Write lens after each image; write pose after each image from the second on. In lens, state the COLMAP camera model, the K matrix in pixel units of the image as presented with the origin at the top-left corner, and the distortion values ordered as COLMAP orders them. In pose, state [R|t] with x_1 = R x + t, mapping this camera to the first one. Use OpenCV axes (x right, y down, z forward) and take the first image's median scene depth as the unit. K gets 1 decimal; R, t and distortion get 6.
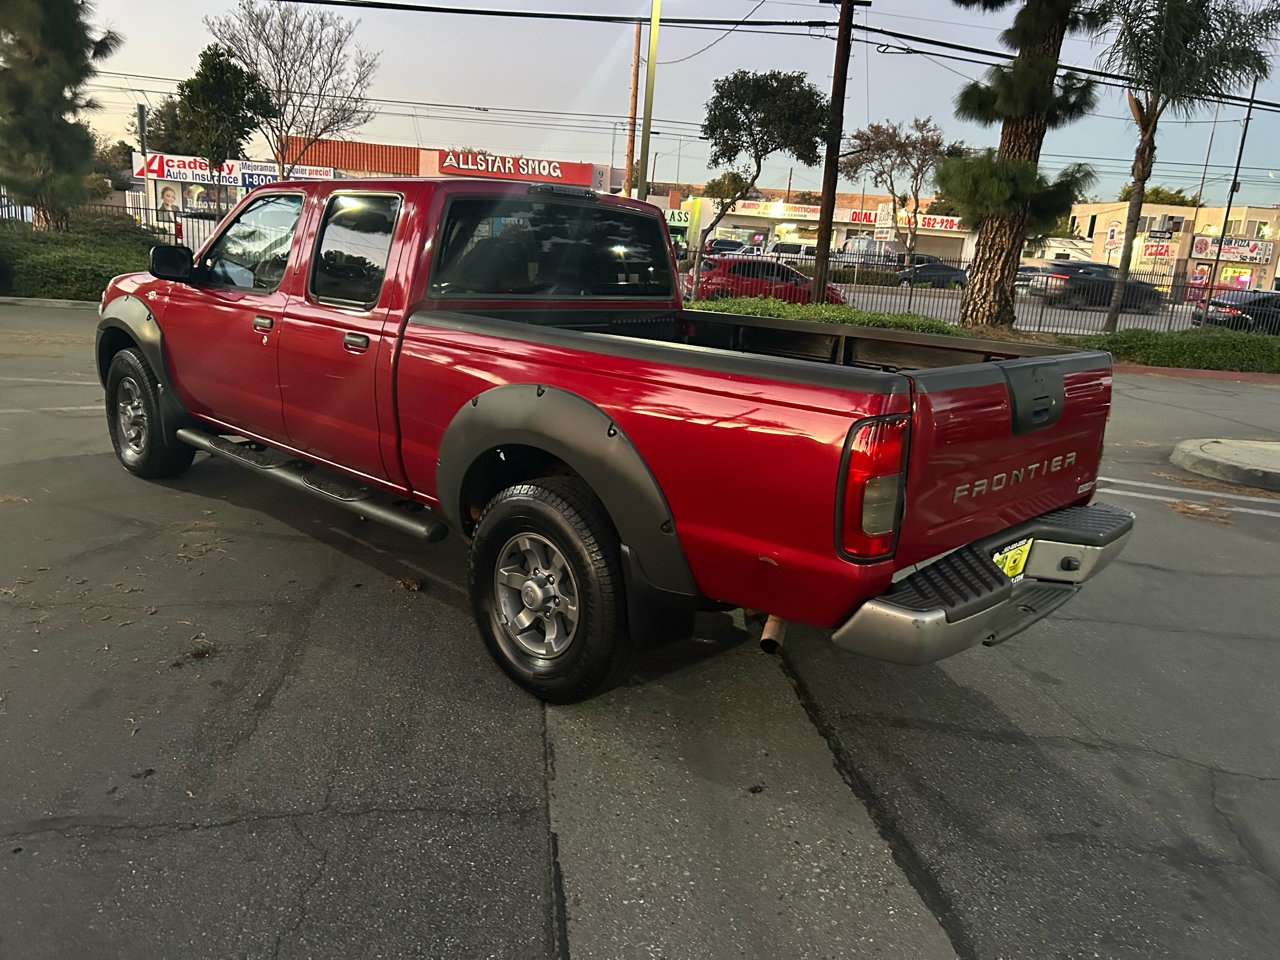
lens RADIAL K [[963.0, 0, 634.1], [0, 963.0, 478.4], [0, 0, 1]] dist [0.039779, -0.041681]
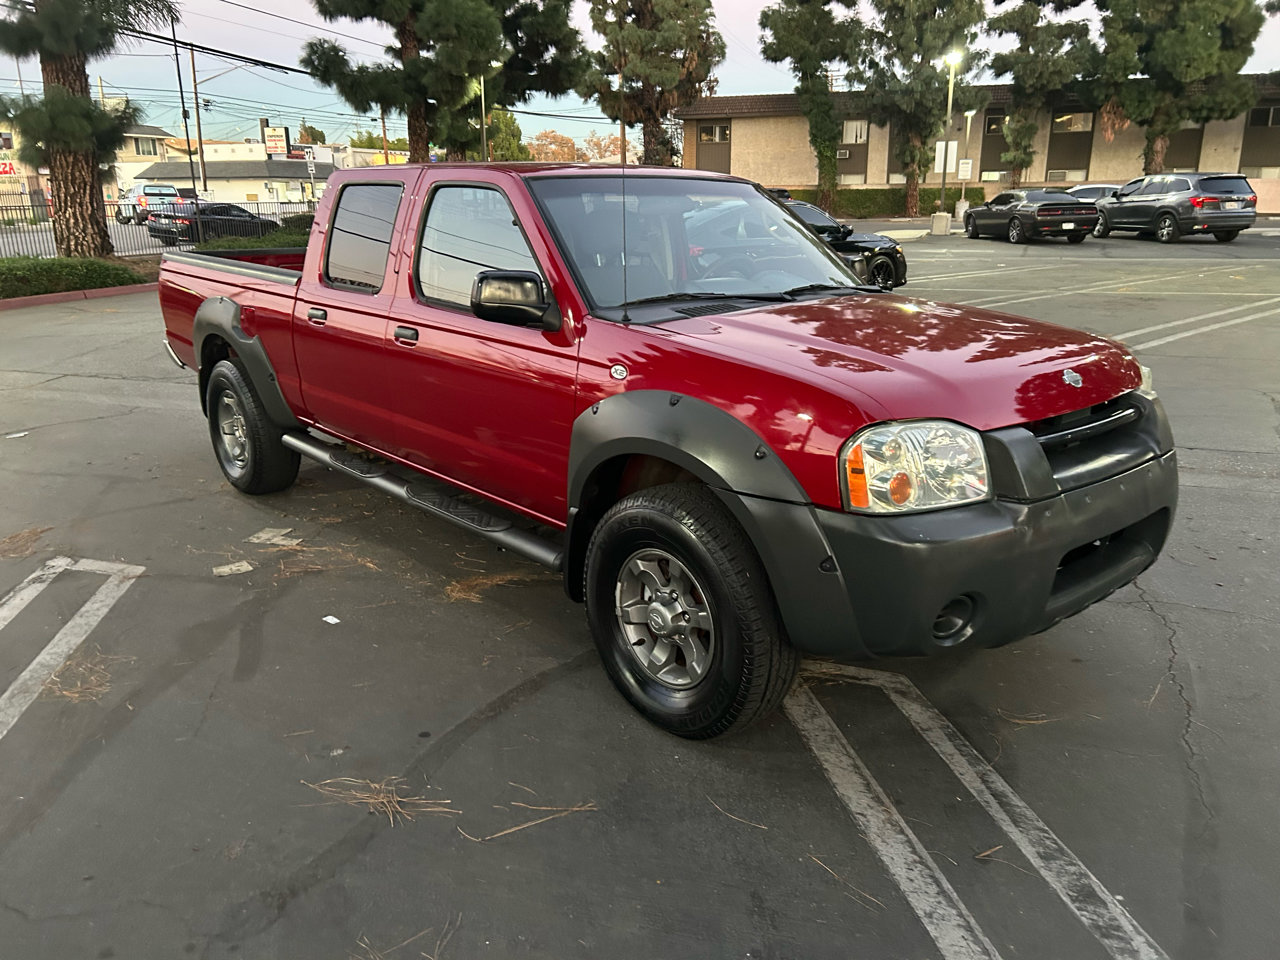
lens RADIAL K [[963.0, 0, 651.0], [0, 963.0, 471.8], [0, 0, 1]] dist [0.039779, -0.041681]
pose [[0.429351, -0.322827, 0.843469, -0.238254], [0.253338, 0.939486, 0.230619, -0.020990], [-0.866878, 0.114667, 0.485154, -0.002972]]
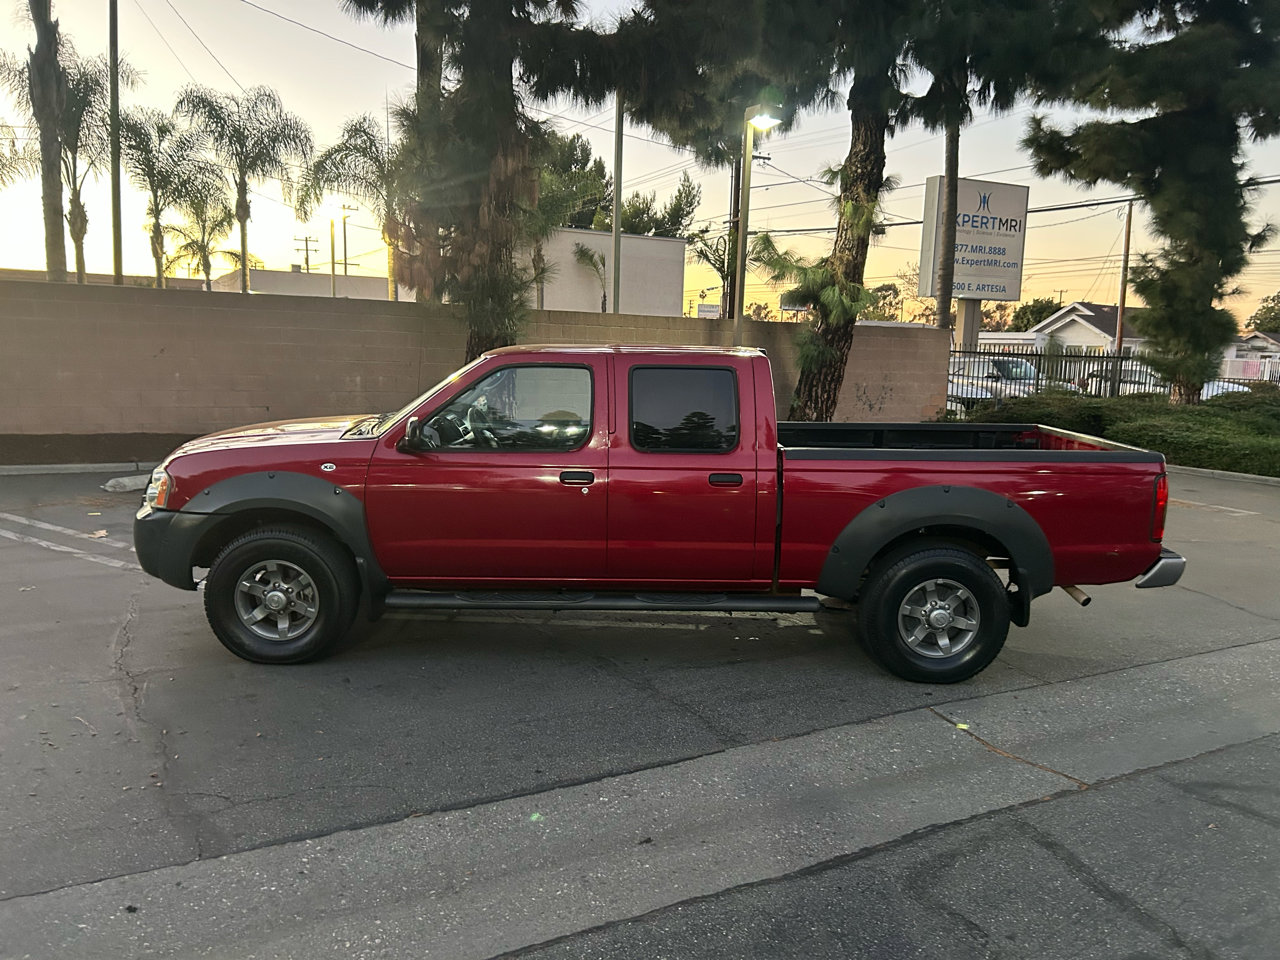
lens RADIAL K [[963.0, 0, 650.6], [0, 963.0, 468.0], [0, 0, 1]] dist [0.039779, -0.041681]
pose [[0.389878, 0.054953, -0.919225, 0.143009], [-0.223059, 0.974126, -0.036373, -0.001654], [0.893443, 0.219223, 0.392048, 0.014227]]
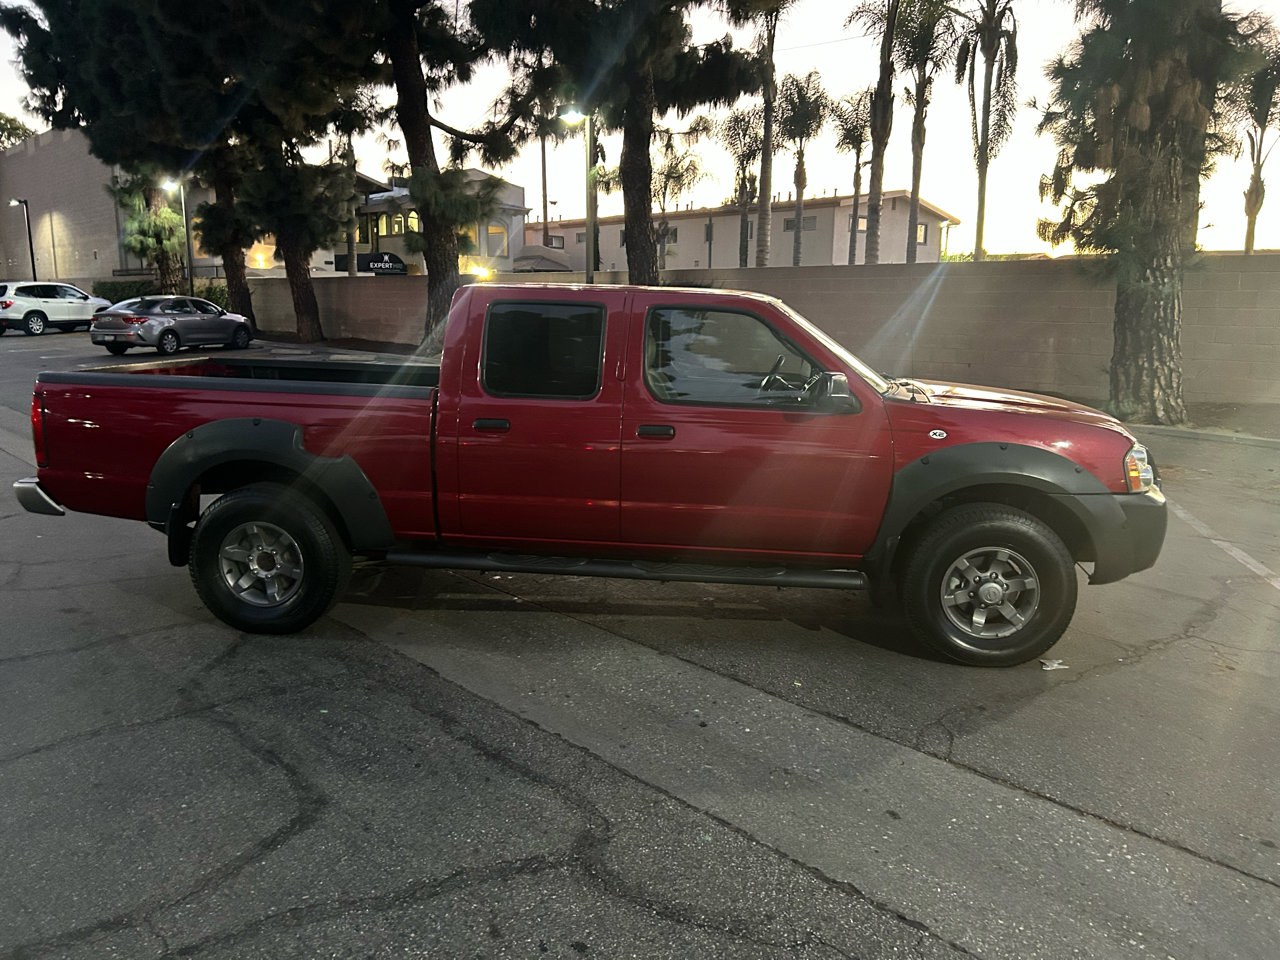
lens RADIAL K [[963.0, 0, 641.4], [0, 963.0, 481.1], [0, 0, 1]] dist [0.039779, -0.041681]
pose [[-0.787609, 0.033181, -0.615281, 0.096335], [-0.210670, 0.923873, 0.319496, -0.086762], [0.579042, 0.381259, -0.720660, 0.362645]]
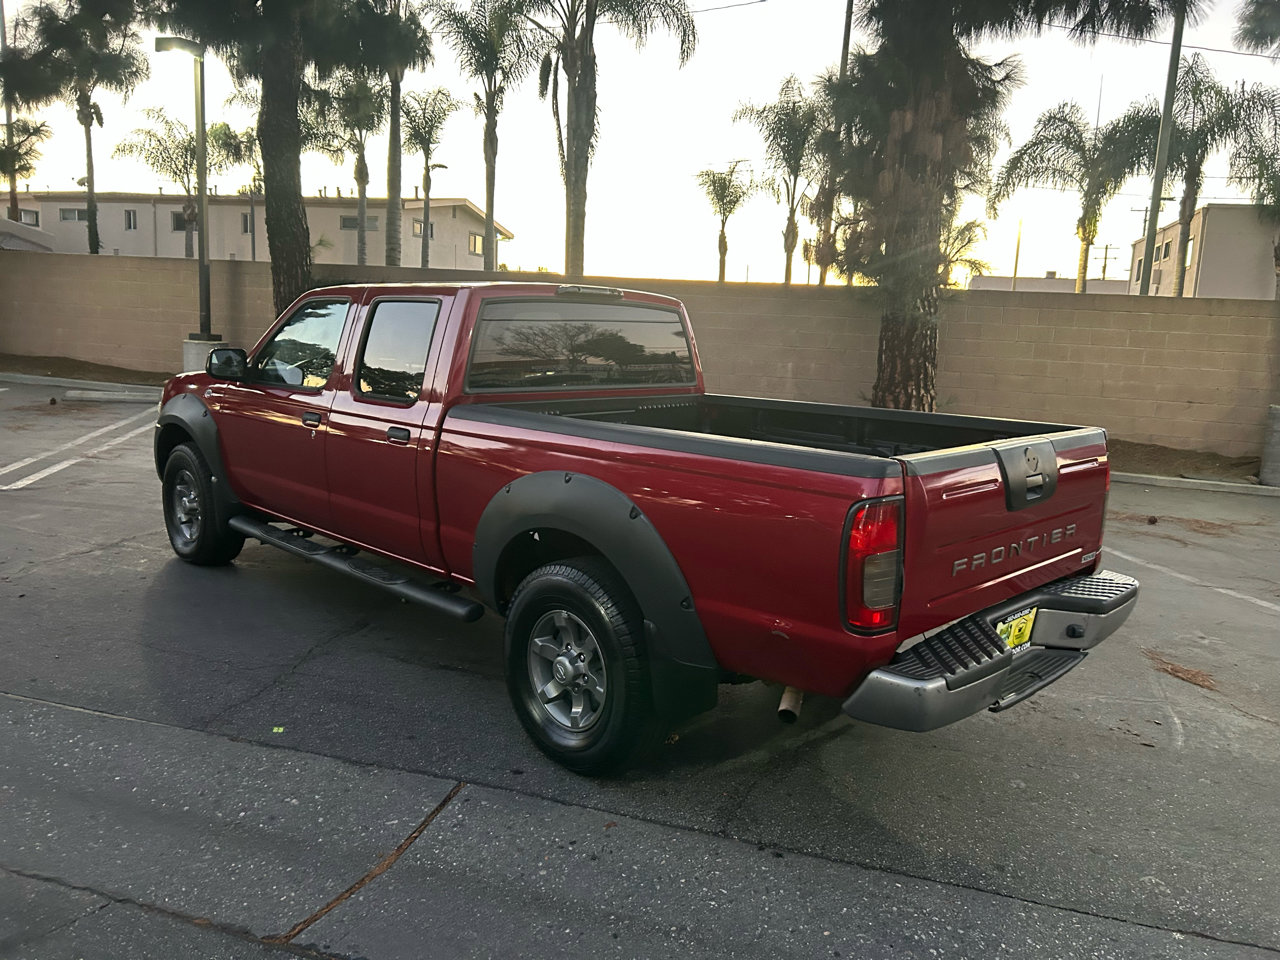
lens RADIAL K [[963.0, 0, 650.6], [0, 963.0, 468.7], [0, 0, 1]] dist [0.039779, -0.041681]
pose [[-0.383026, 0.043085, -0.922732, 0.099865], [-0.297117, 0.940083, 0.167228, -0.046052], [0.874650, 0.338213, -0.347275, 0.208567]]
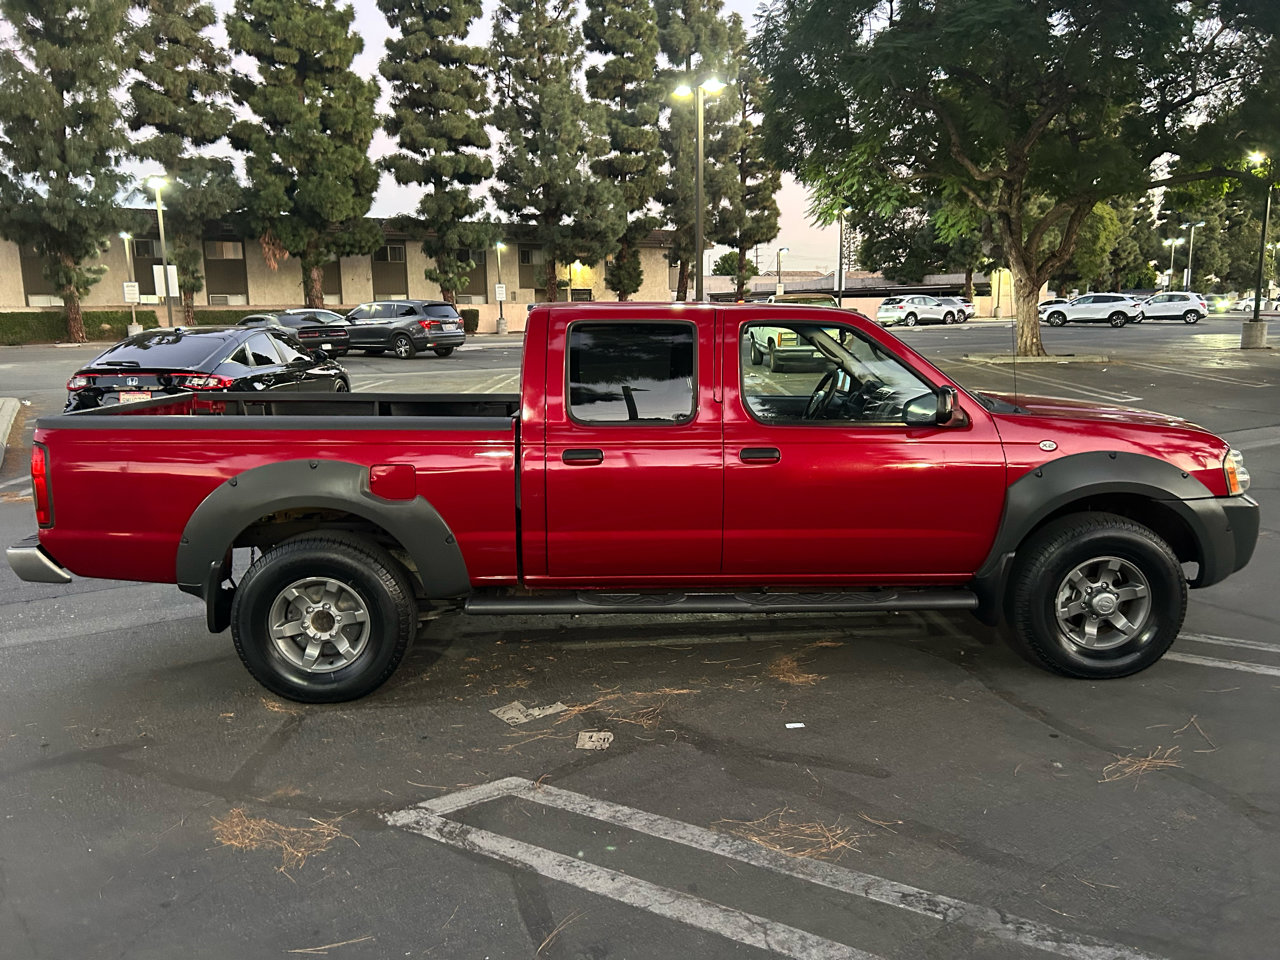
lens RADIAL K [[963.0, 0, 651.6], [0, 963.0, 474.0], [0, 0, 1]] dist [0.039779, -0.041681]
pose [[-0.416314, -0.222884, 0.881479, -0.260935], [0.197247, 0.924260, 0.326859, -0.072706], [-0.887568, 0.309945, -0.340819, 0.181934]]
